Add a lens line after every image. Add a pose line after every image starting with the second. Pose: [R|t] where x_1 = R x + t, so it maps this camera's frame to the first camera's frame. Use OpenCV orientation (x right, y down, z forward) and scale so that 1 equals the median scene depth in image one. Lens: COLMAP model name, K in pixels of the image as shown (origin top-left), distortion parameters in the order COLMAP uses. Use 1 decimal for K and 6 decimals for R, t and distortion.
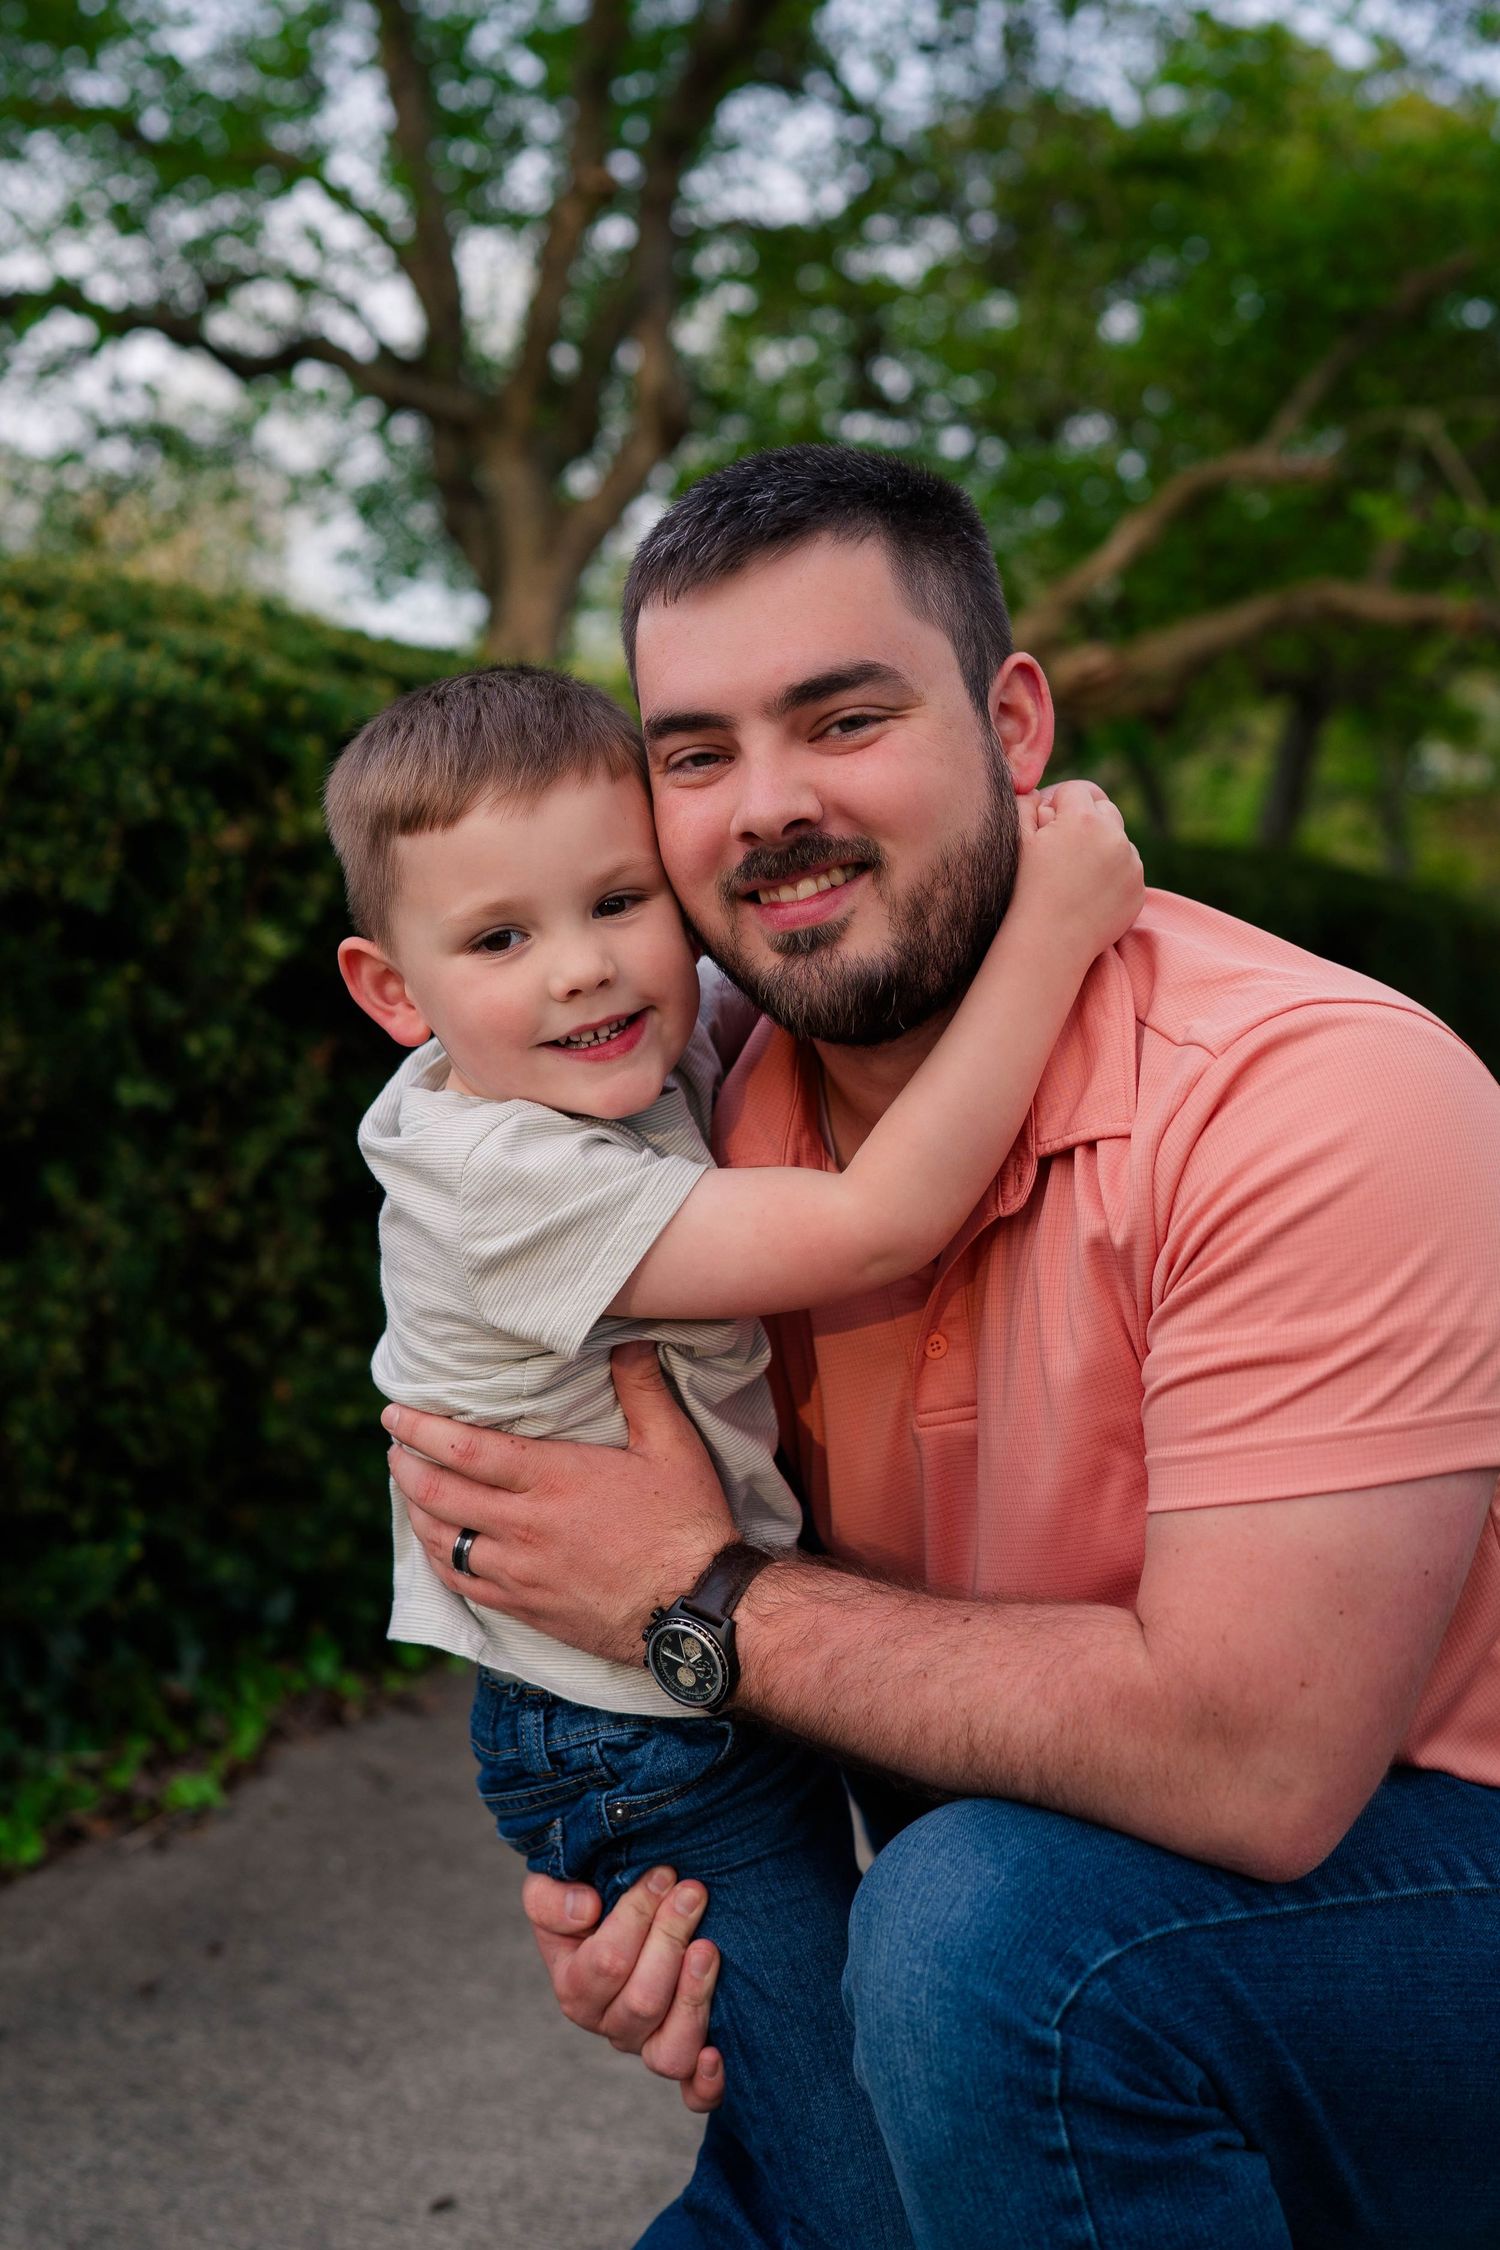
lens RADIAL K [[2541.6, 0, 692.0], [0, 2541.6, 1116.6], [0, 0, 1]] dist [-0.012269, 0.011919]
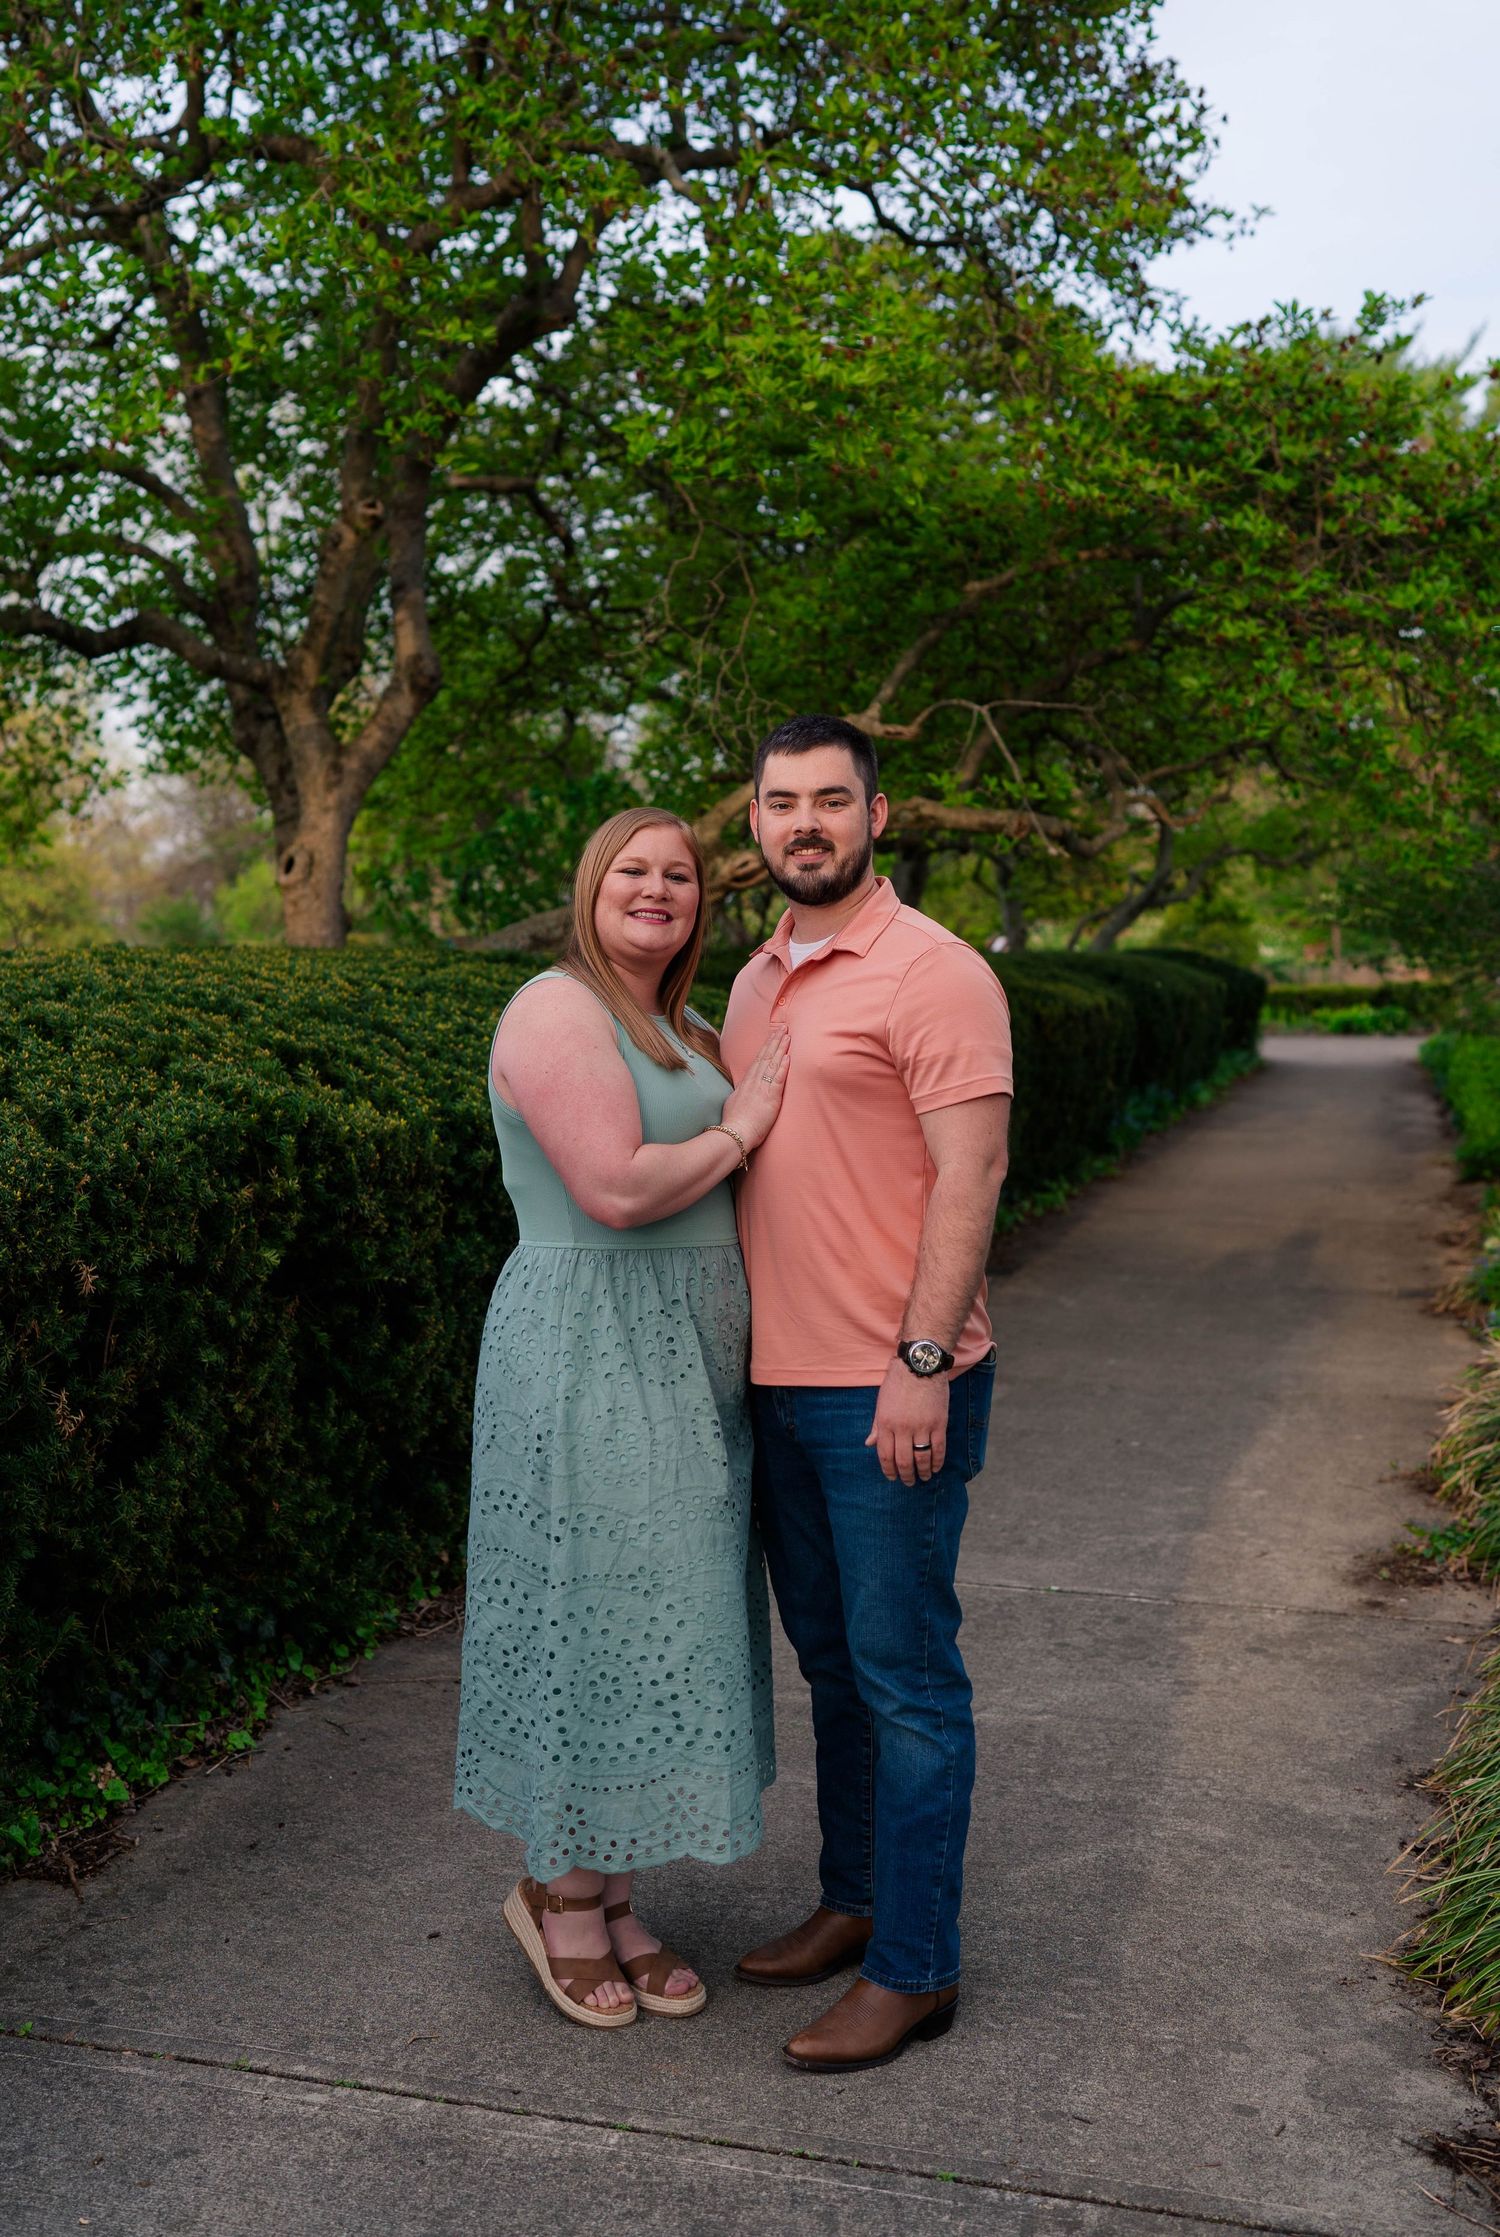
lens RADIAL K [[2352.5, 0, 622.3], [0, 2352.5, 1144.3], [0, 0, 1]] dist [-0.008202, 0.000231]
pose [[0.995241, -0.026951, 0.093645, -0.074892], [0.024408, 0.999304, 0.028192, -0.185960], [-0.094339, -0.025772, 0.995206, -0.633890]]
